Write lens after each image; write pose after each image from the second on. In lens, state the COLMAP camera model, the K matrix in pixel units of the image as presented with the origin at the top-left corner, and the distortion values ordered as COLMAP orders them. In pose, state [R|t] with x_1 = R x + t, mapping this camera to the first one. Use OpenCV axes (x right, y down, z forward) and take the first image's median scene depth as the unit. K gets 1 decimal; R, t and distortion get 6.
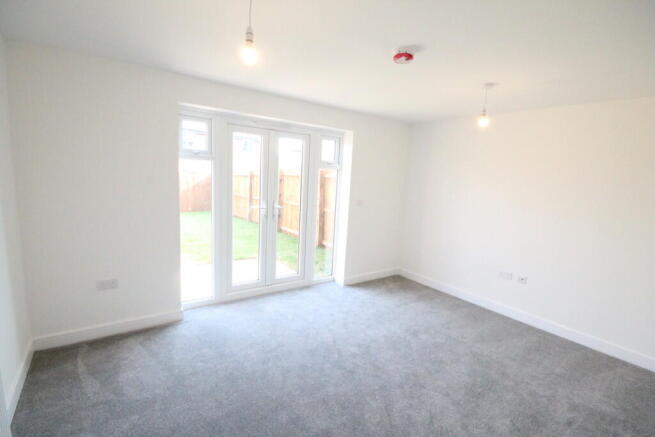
lens RADIAL K [[306.5, 0, 327.5], [0, 306.5, 221.4], [0, 0, 1]] dist [0.001467, 0.000147]
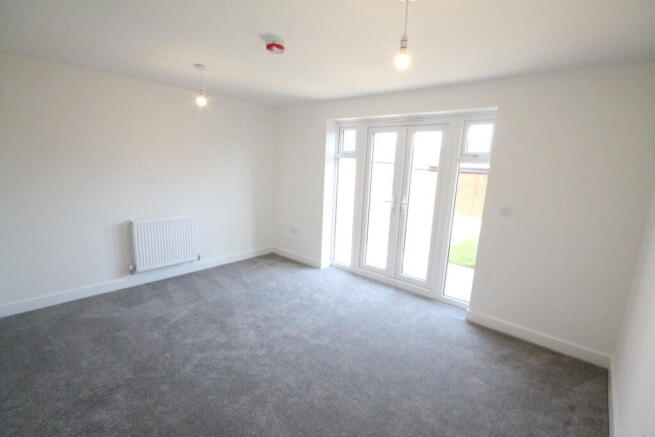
lens RADIAL K [[306.5, 0, 328.5], [0, 306.5, 217.5], [0, 0, 1]] dist [0.001467, 0.000147]
pose [[0.236998, 0.126033, -0.963300, 0.768805], [-0.179957, 0.980085, 0.083955, -0.038956], [0.954698, 0.153455, 0.254958, 0.536161]]
